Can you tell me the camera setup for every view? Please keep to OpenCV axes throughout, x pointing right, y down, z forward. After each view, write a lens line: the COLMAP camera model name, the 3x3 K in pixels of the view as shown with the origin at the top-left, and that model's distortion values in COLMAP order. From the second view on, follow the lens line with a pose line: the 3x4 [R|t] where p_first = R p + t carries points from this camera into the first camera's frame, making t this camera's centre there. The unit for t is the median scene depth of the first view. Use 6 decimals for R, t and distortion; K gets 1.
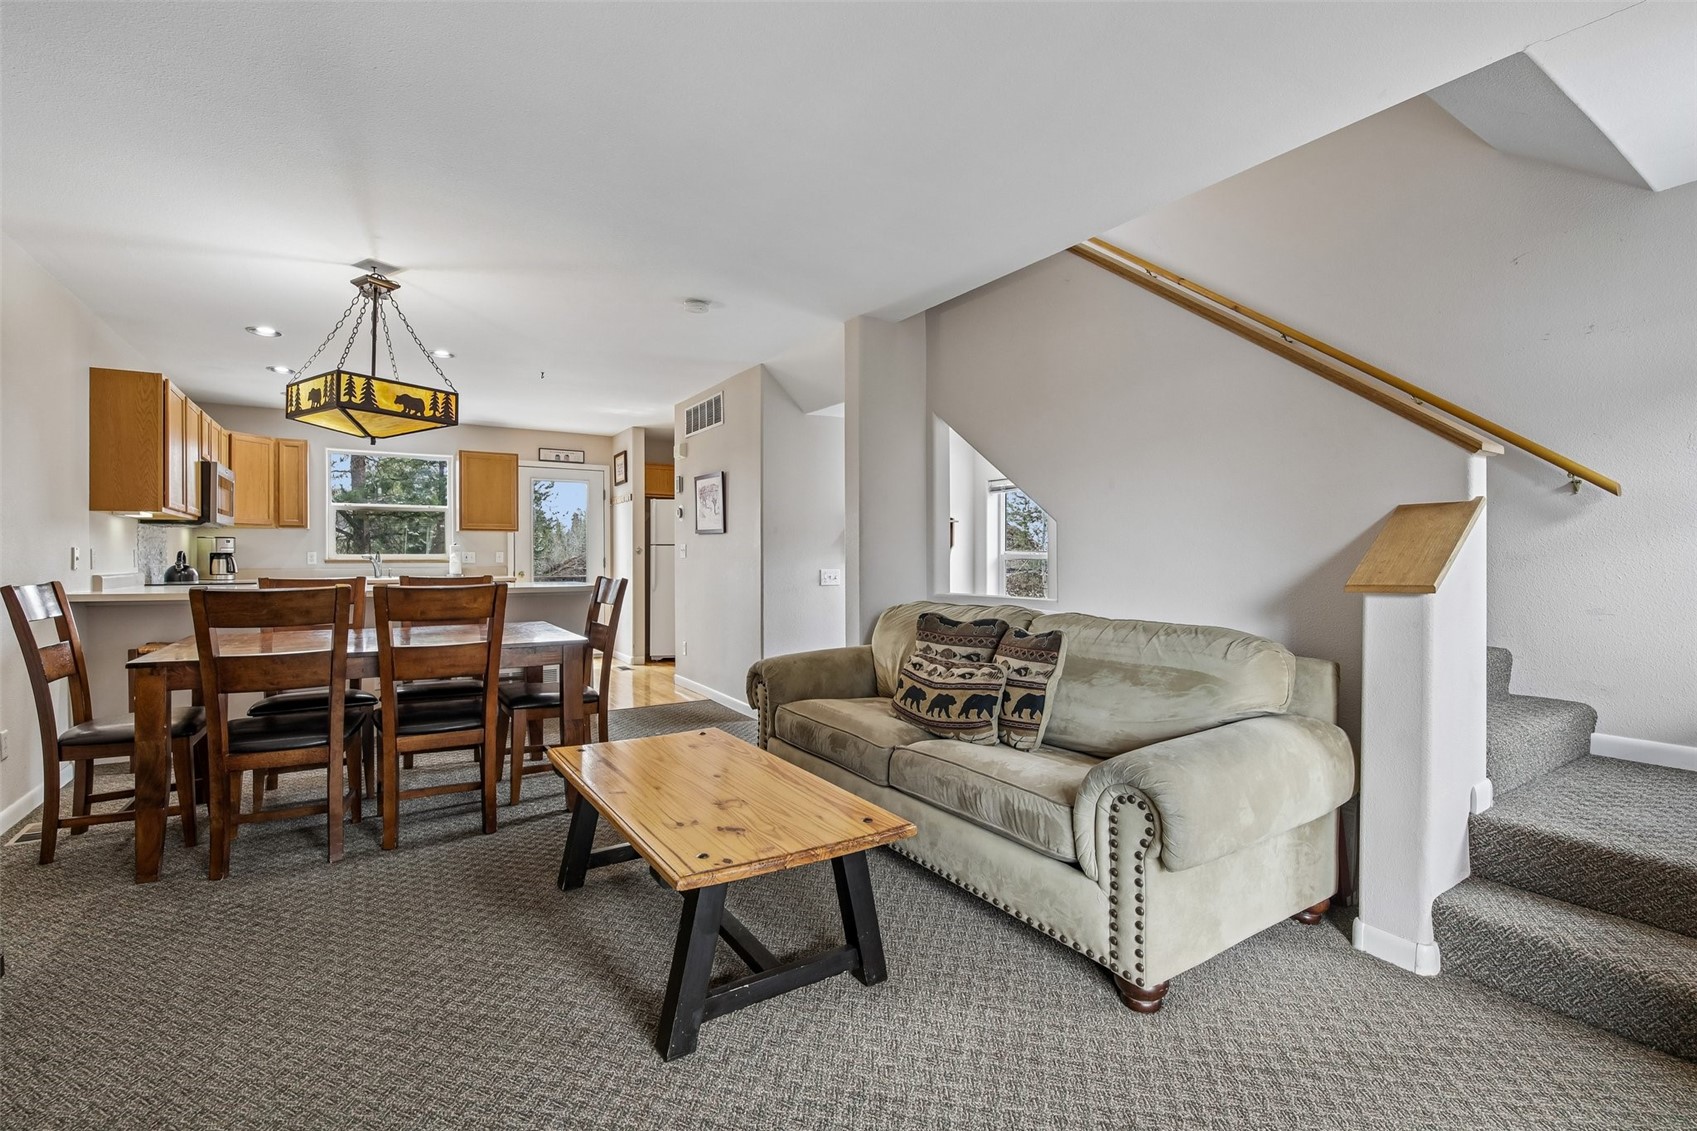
lens RADIAL K [[758.8, 0, 839.0], [0, 758.8, 564.7], [0, 0, 1]] dist [-0.012383, -0.004047]
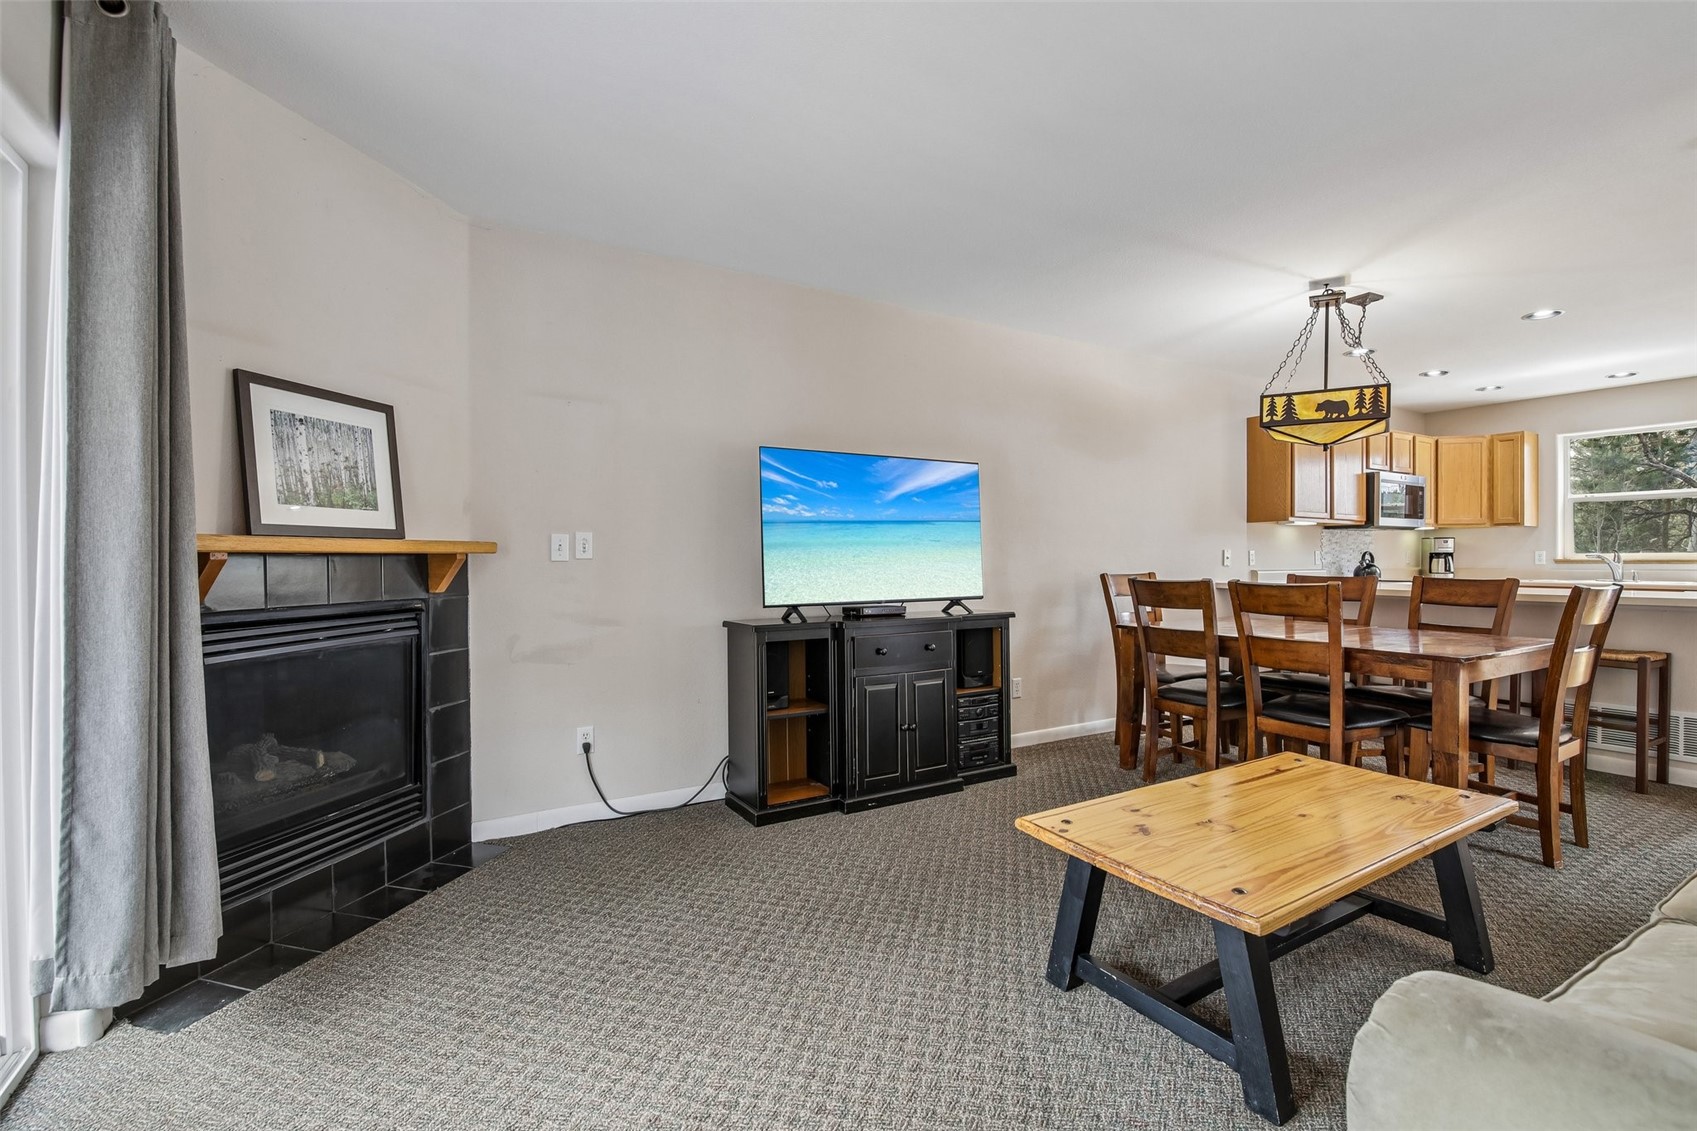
lens RADIAL K [[758.8, 0, 837.4], [0, 758.8, 569.6], [0, 0, 1]] dist [-0.012383, -0.004047]
pose [[-0.032893, 0.015778, -0.999334, 0.480797], [-0.009030, 0.999830, 0.016083, -0.002418], [0.999418, 0.009553, -0.032745, 0.351488]]
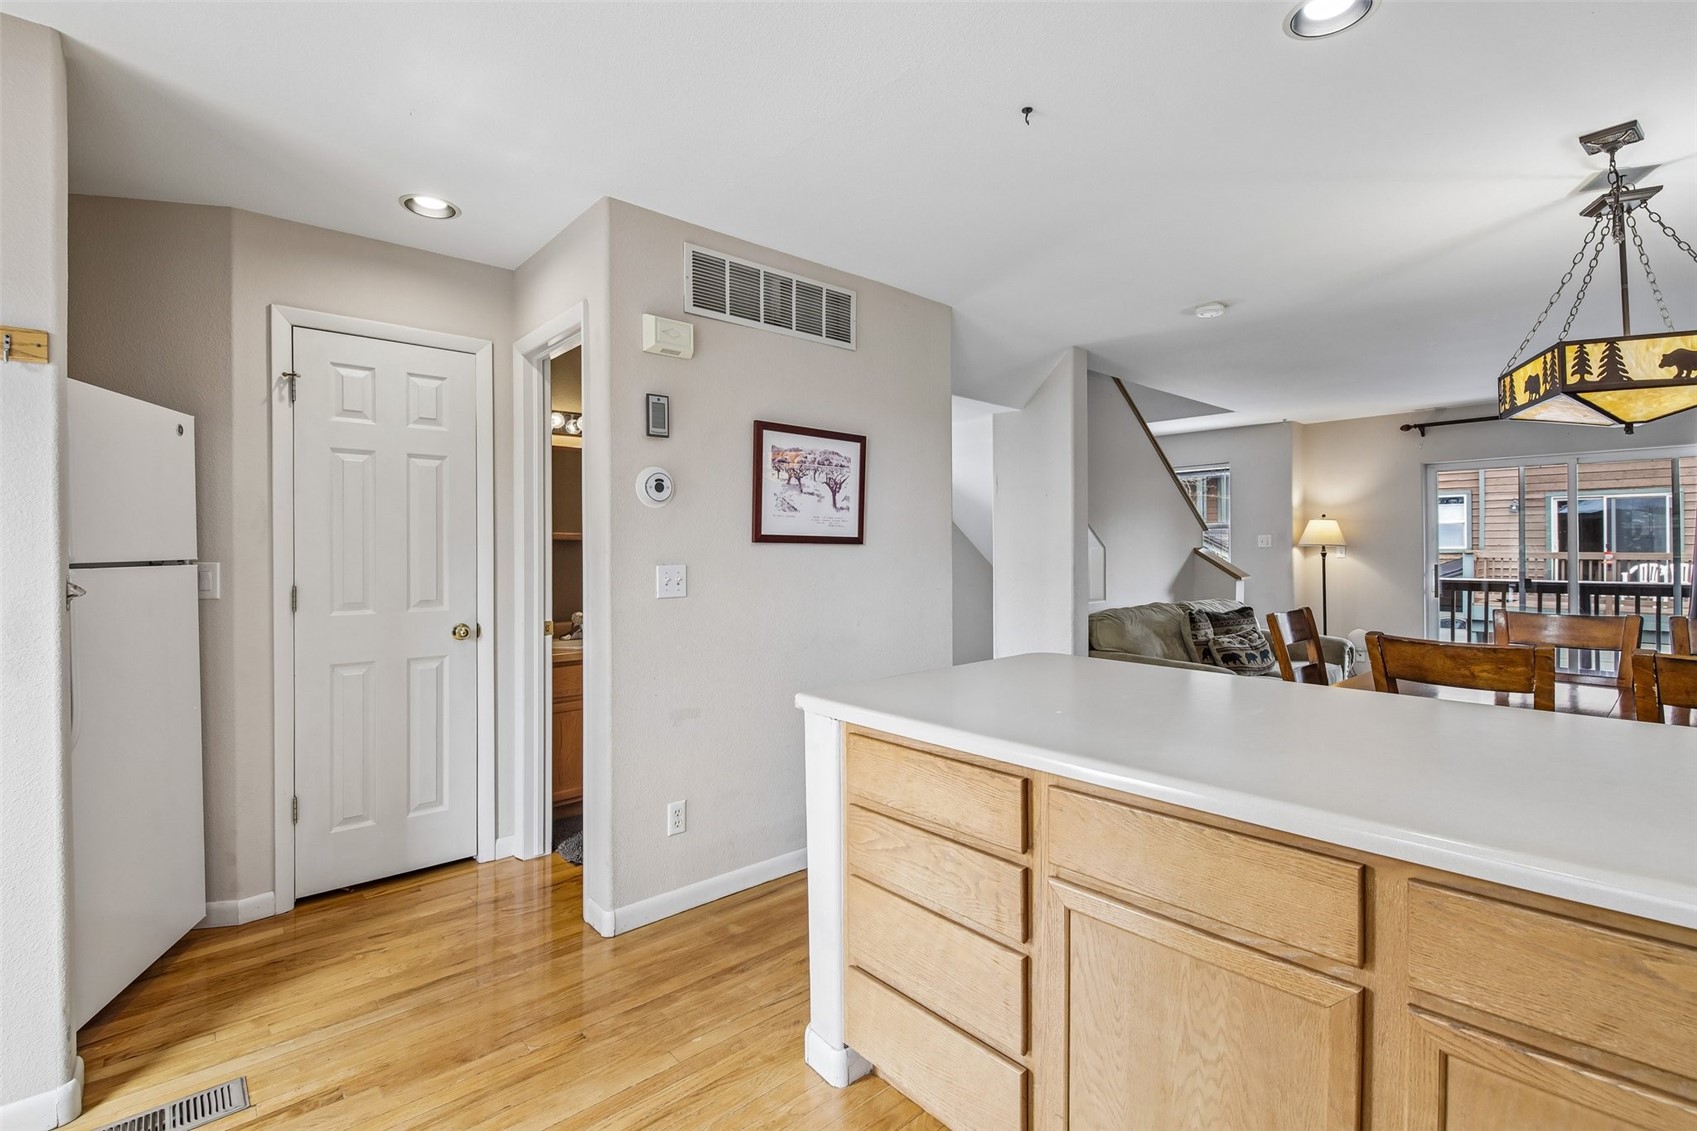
lens RADIAL K [[758.8, 0, 868.4], [0, 758.8, 555.8], [0, 0, 1]] dist [-0.012383, -0.004047]
pose [[-0.173523, -0.007848, 0.984799, -1.177158], [0.013403, 0.999857, 0.010330, -0.065485], [-0.984739, 0.014991, -0.173393, 1.821703]]
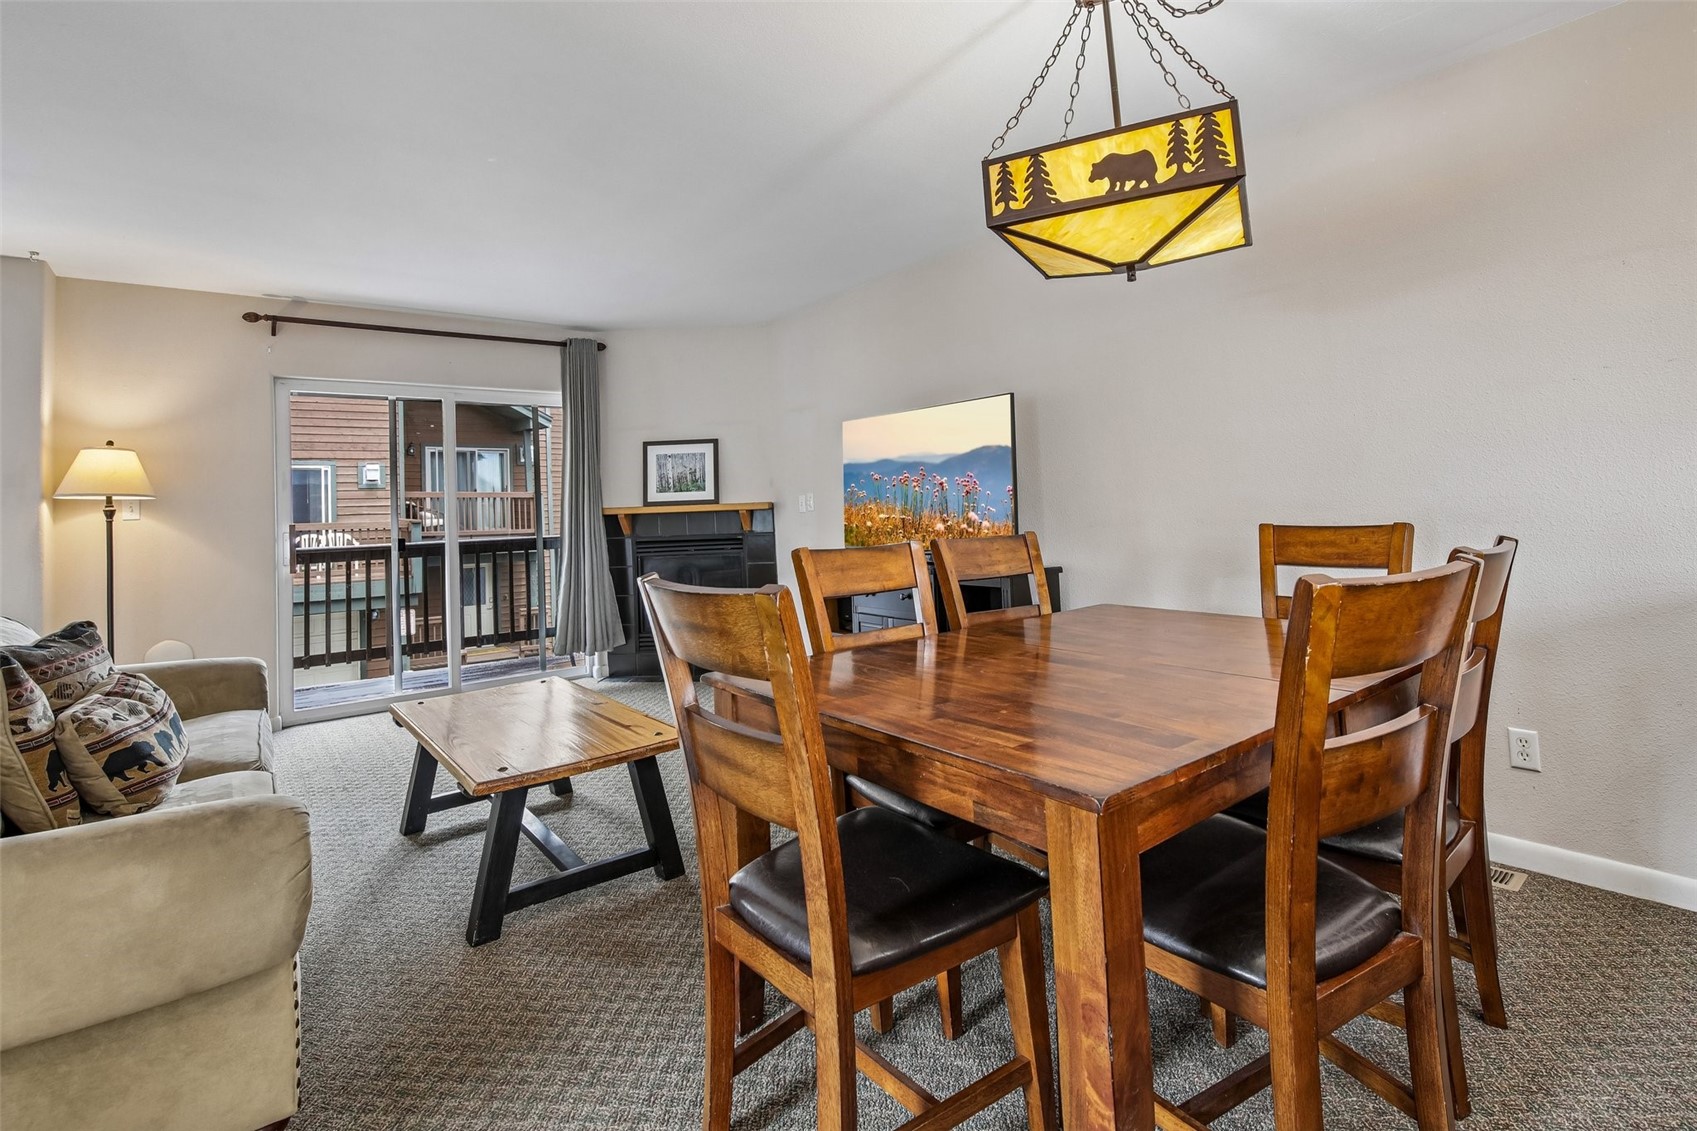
lens RADIAL K [[790.8, 0, 856.3], [0, 790.8, 469.1], [0, 0, 1]] dist [-0.015536, -0.002363]
pose [[-0.993486, 0.029525, -0.110067, -0.377070], [0.033784, 0.998743, -0.037027, -0.018492], [0.108835, -0.040505, -0.993234, 1.528666]]
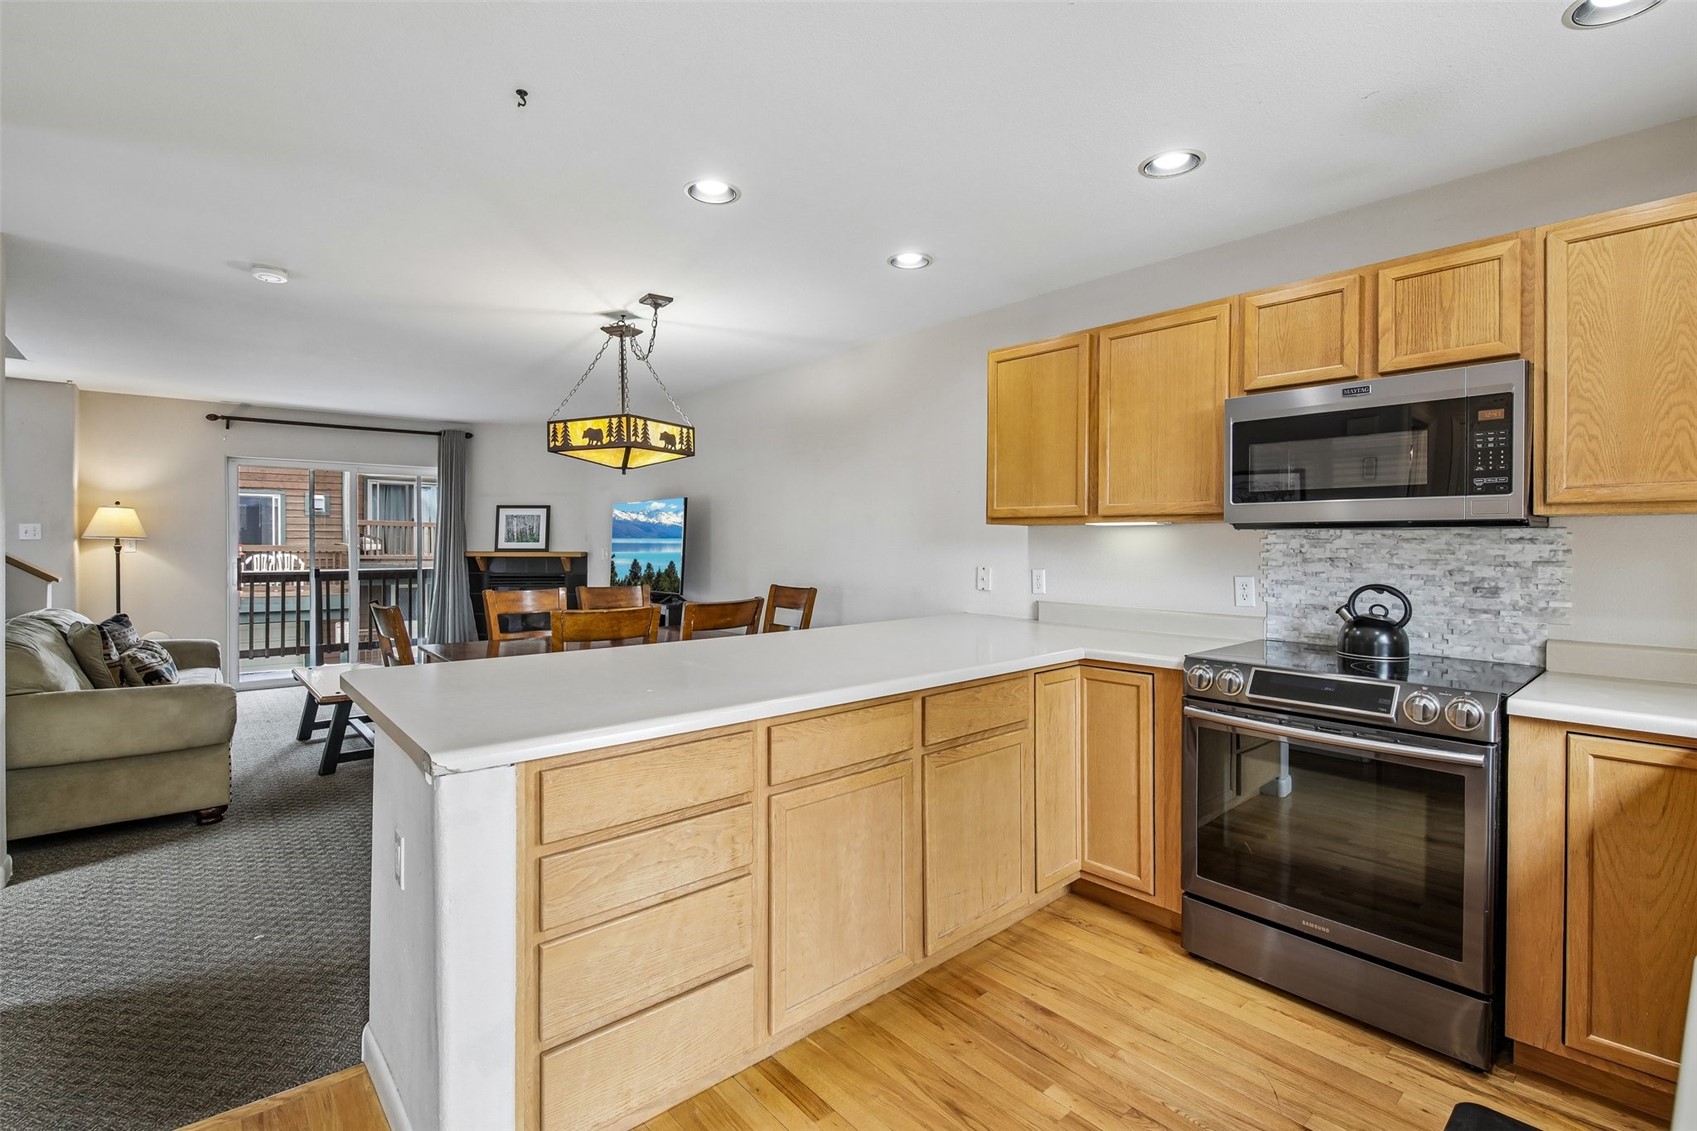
lens RADIAL K [[758.8, 0, 830.4], [0, 758.8, 536.9], [0, 0, 1]] dist [-0.012383, -0.004047]
pose [[-0.989645, -0.004276, -0.143475, -0.769704], [-0.004917, 0.999979, 0.004116, -0.073235], [0.143455, 0.004779, -0.989645, 2.183208]]
